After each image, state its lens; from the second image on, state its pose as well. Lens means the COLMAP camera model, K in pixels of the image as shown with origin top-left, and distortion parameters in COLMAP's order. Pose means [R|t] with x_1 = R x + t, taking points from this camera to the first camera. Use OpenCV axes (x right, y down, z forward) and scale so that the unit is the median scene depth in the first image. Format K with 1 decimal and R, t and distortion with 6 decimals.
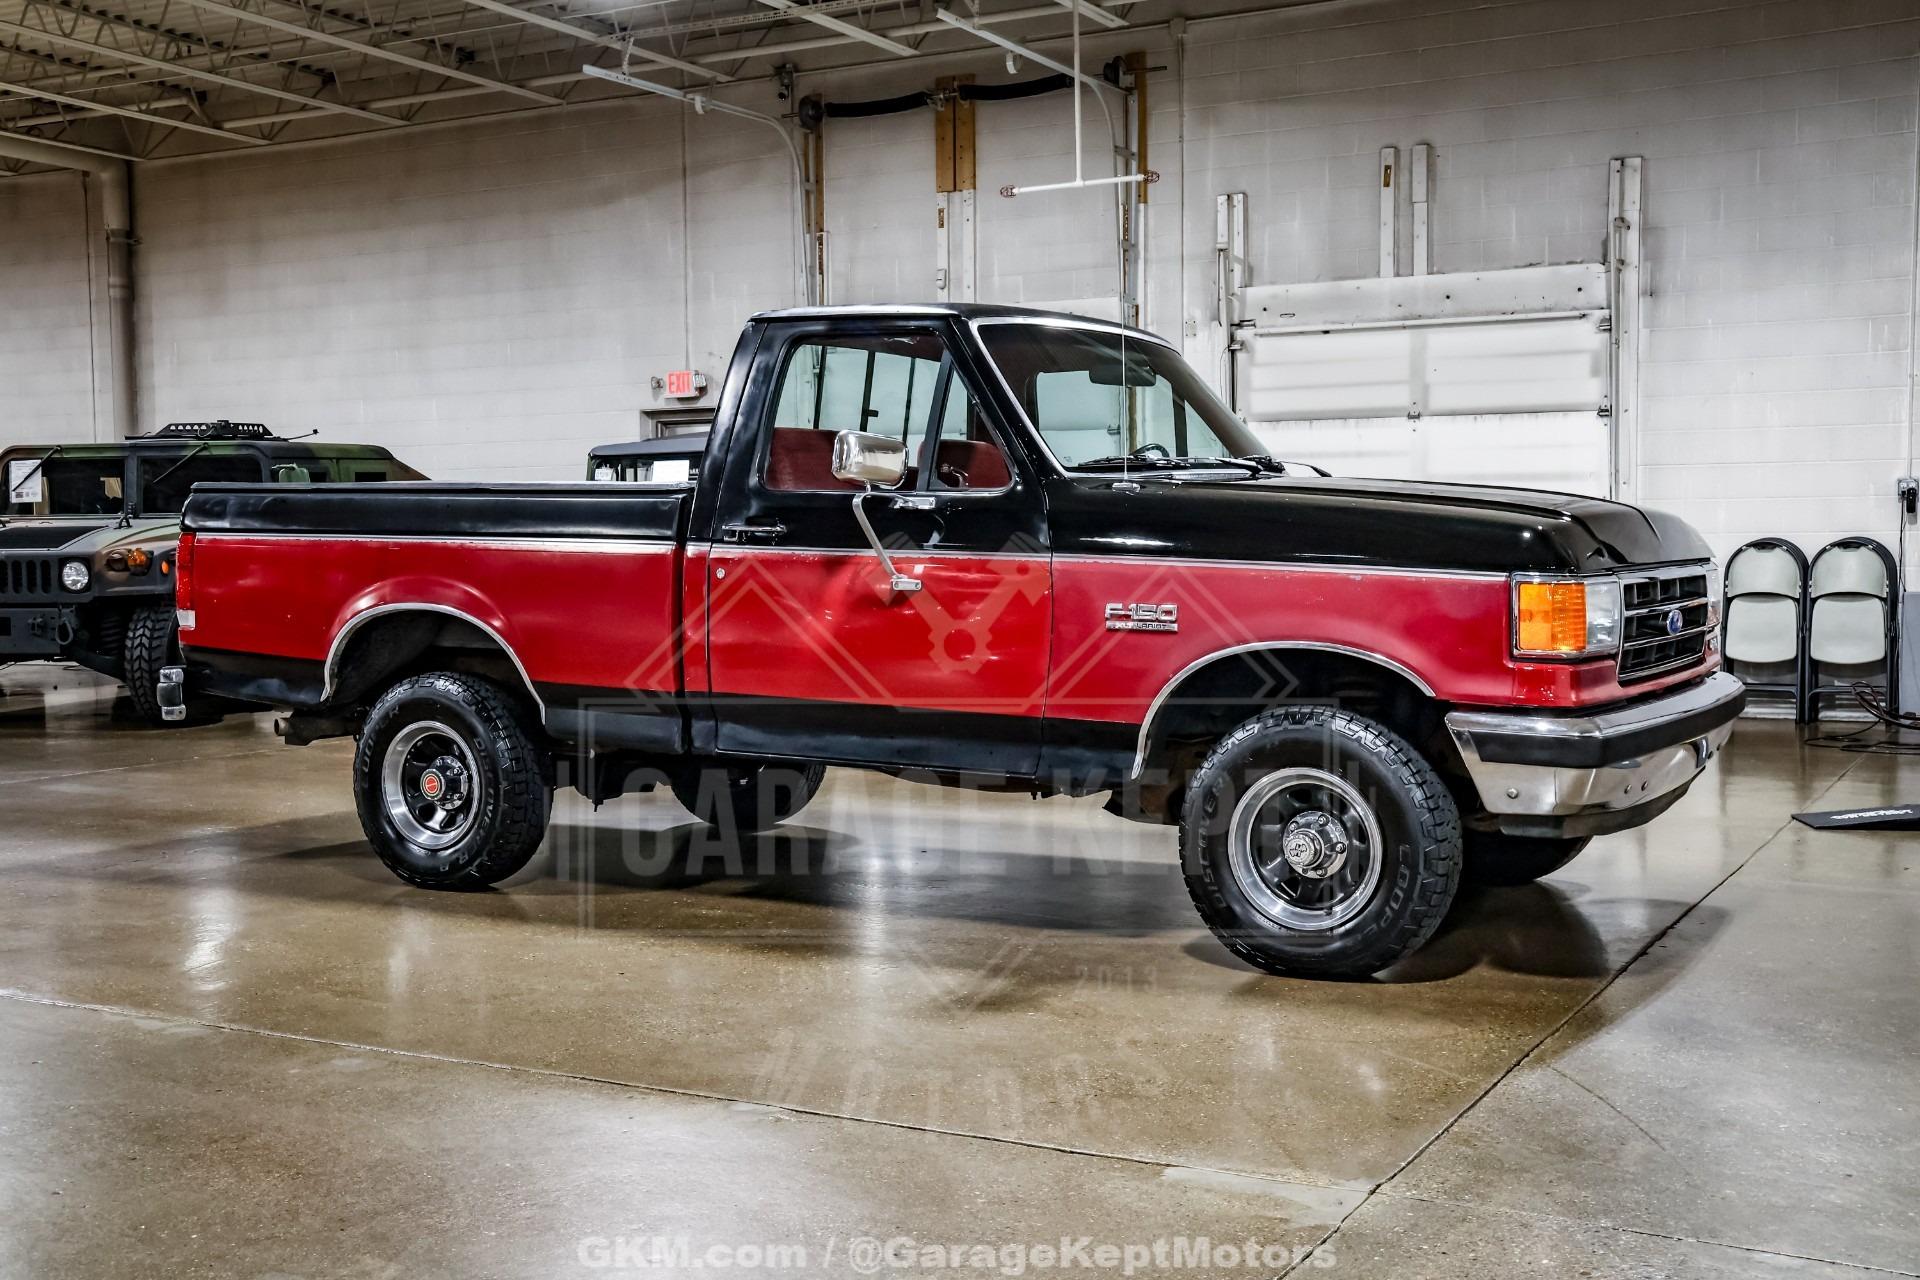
lens RADIAL K [[2206.7, 0, 969.8], [0, 2206.7, 659.9], [0, 0, 1]] dist [-0.049917, 0.316612]
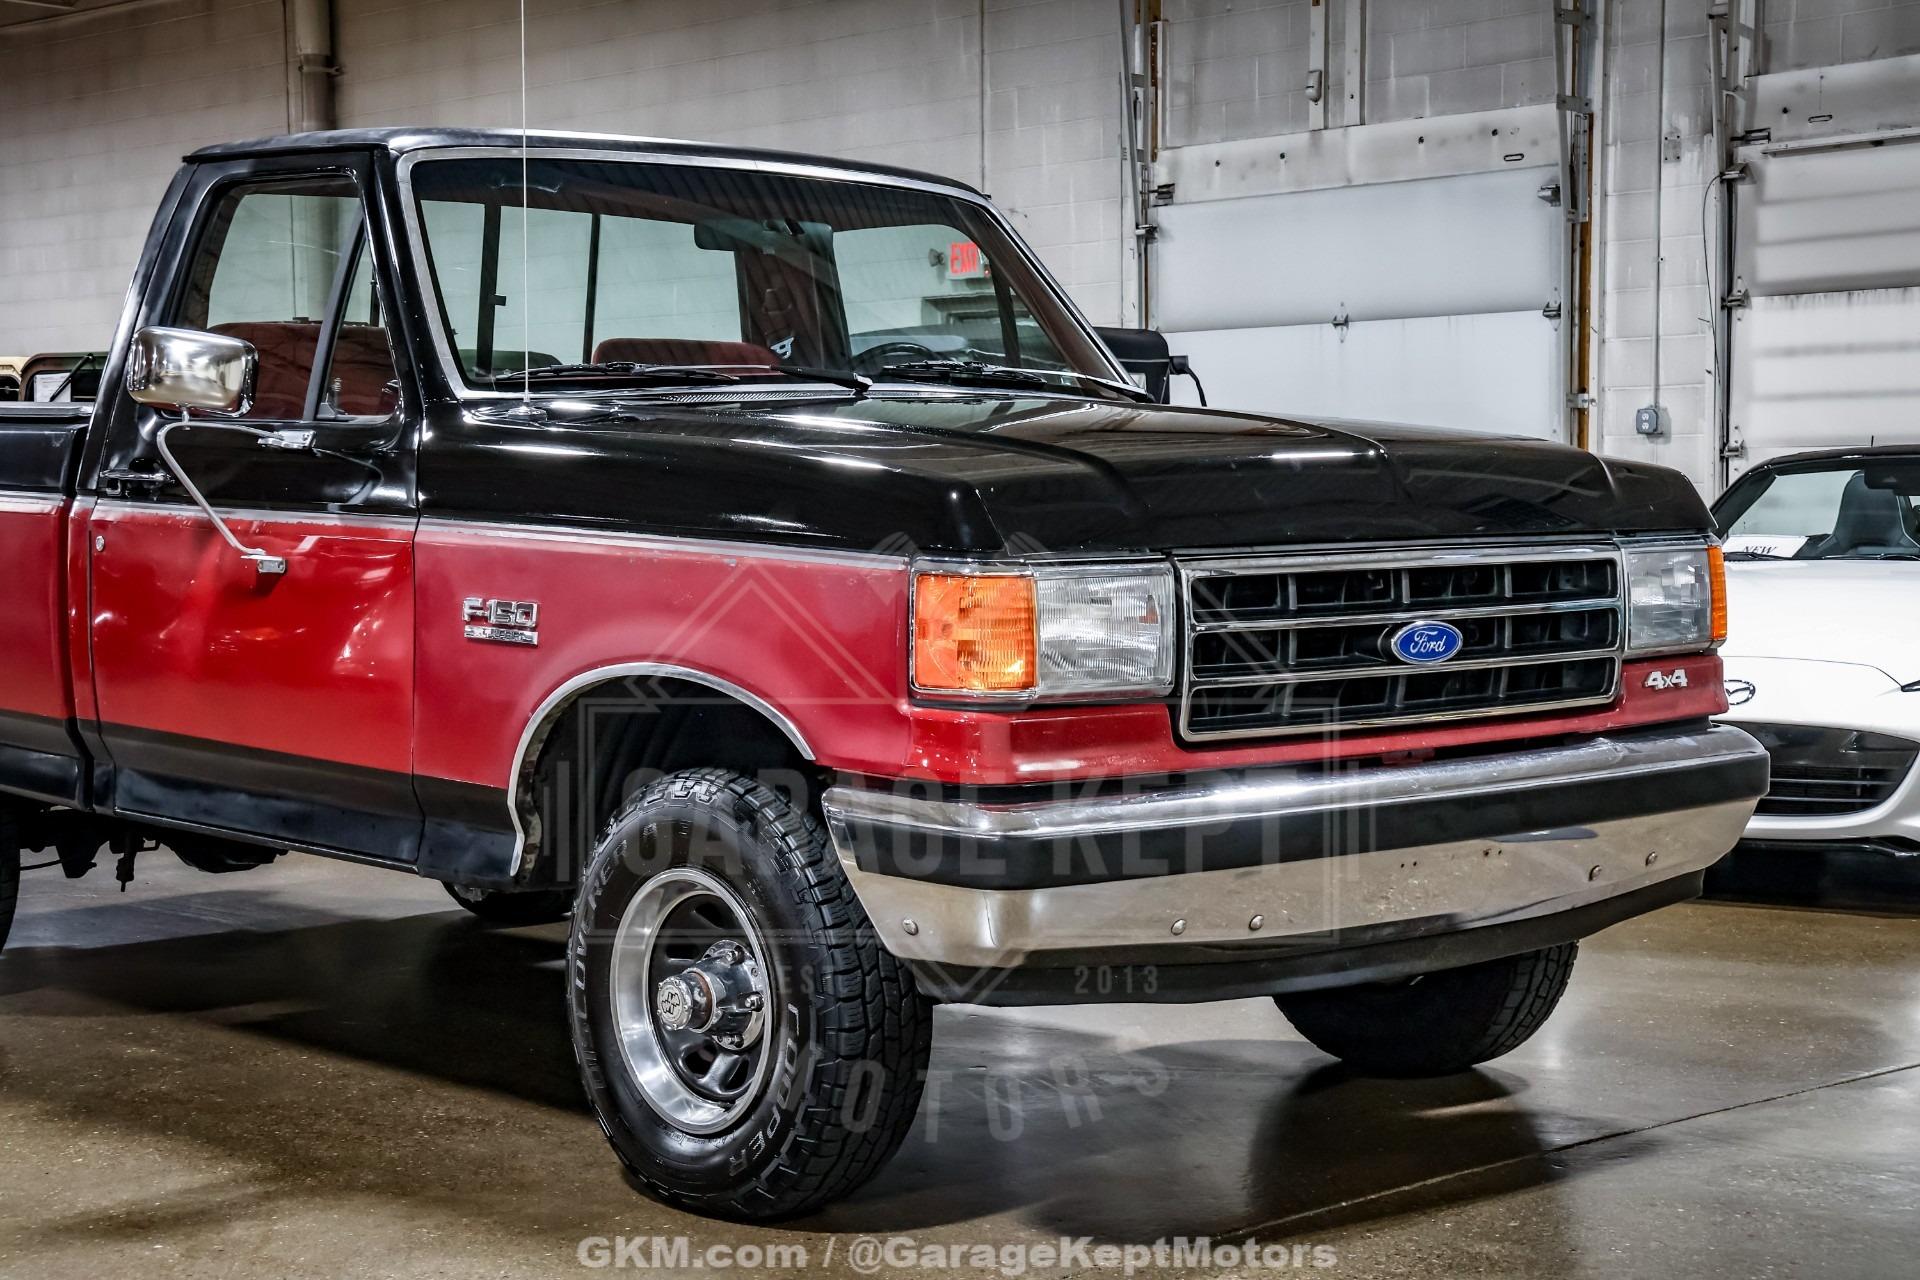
lens RADIAL K [[3207.5, 0, 946.9], [0, 3207.5, 646.7], [0, 0, 1]] dist [0.140661, 0.719201]
pose [[0.951857, 0.017951, -0.306015, 0.193400], [-0.018842, 0.999822, 0.000042, -0.005716], [0.305961, 0.005726, 0.952027, 0.064610]]
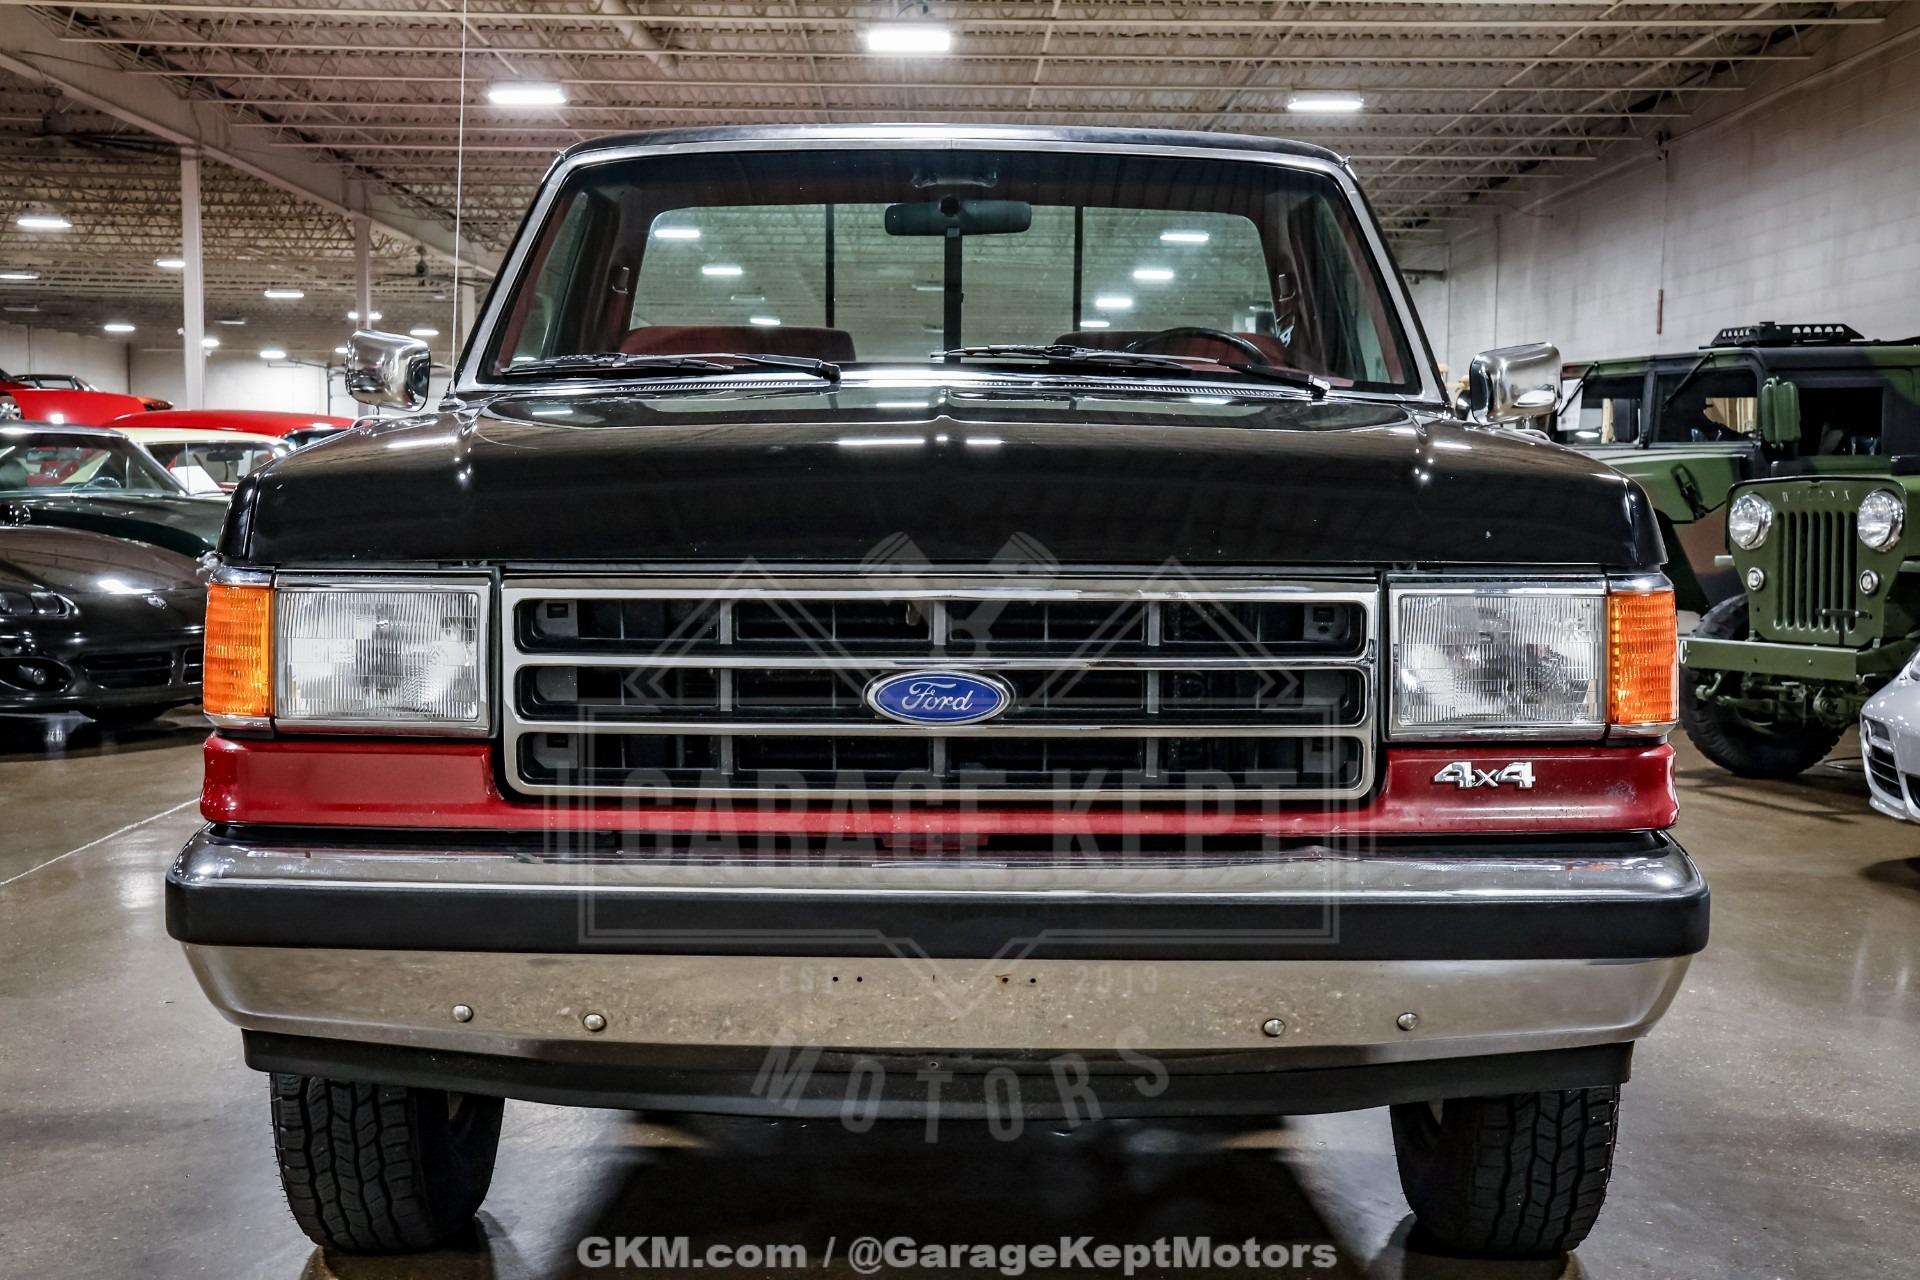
lens RADIAL K [[2566.3, 0, 949.1], [0, 2566.3, 639.1], [0, 0, 1]] dist [-0.010176, 0.769229]
pose [[0.497236, 0.072090, -0.864615, 0.325438], [-0.063855, 0.996880, 0.046395, -0.022476], [0.865262, 0.032141, 0.500288, 0.312279]]
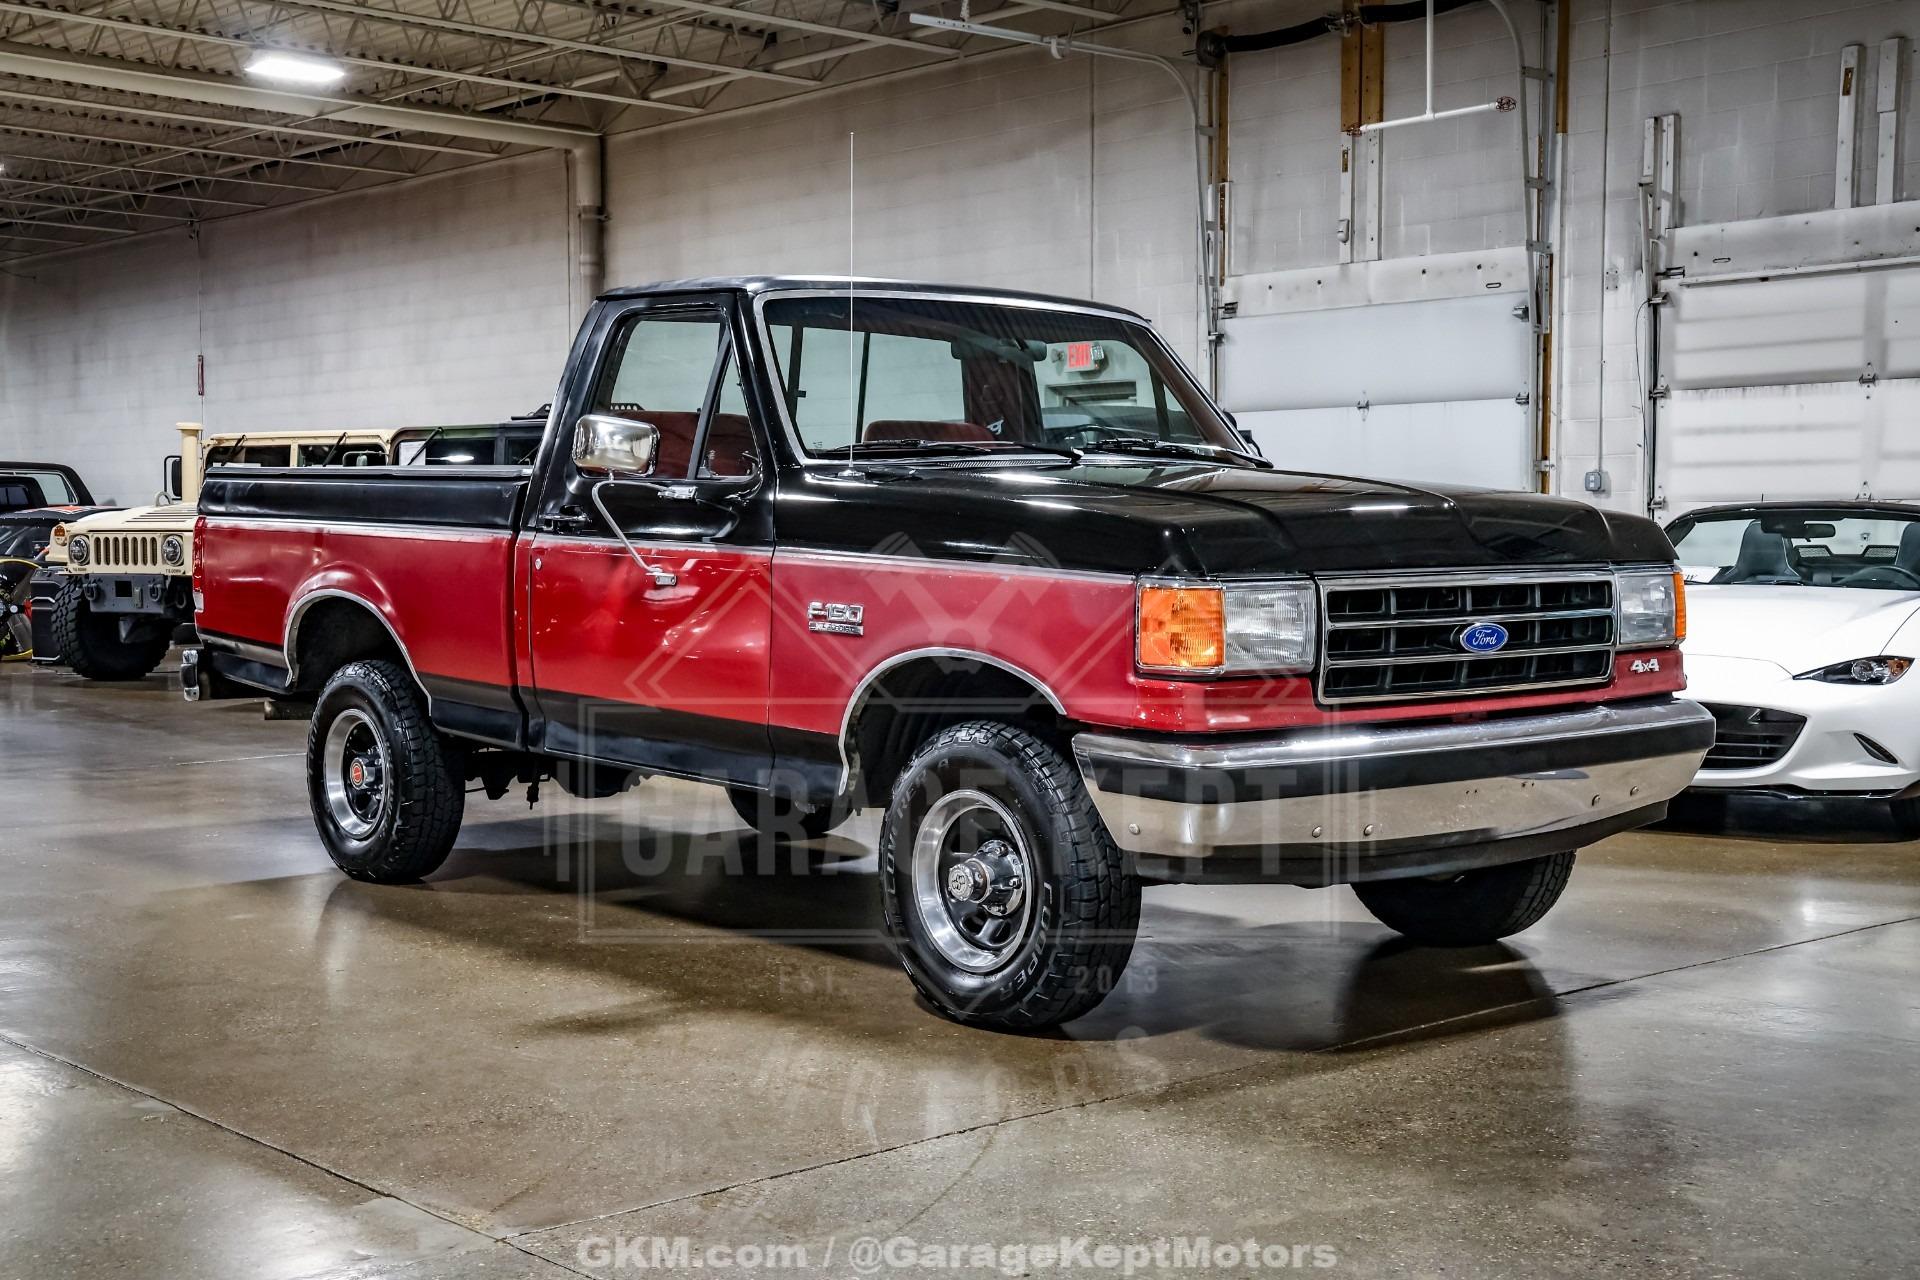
lens RADIAL K [[2478.6, 0, 938.1], [0, 2478.6, 647.1], [0, 0, 1]] dist [0.003660, 0.461159]
pose [[0.941208, 0.024658, -0.336926, 0.186207], [-0.026208, 0.999657, -0.000053, -0.003382], [0.336809, 0.008880, 0.941531, 0.019096]]
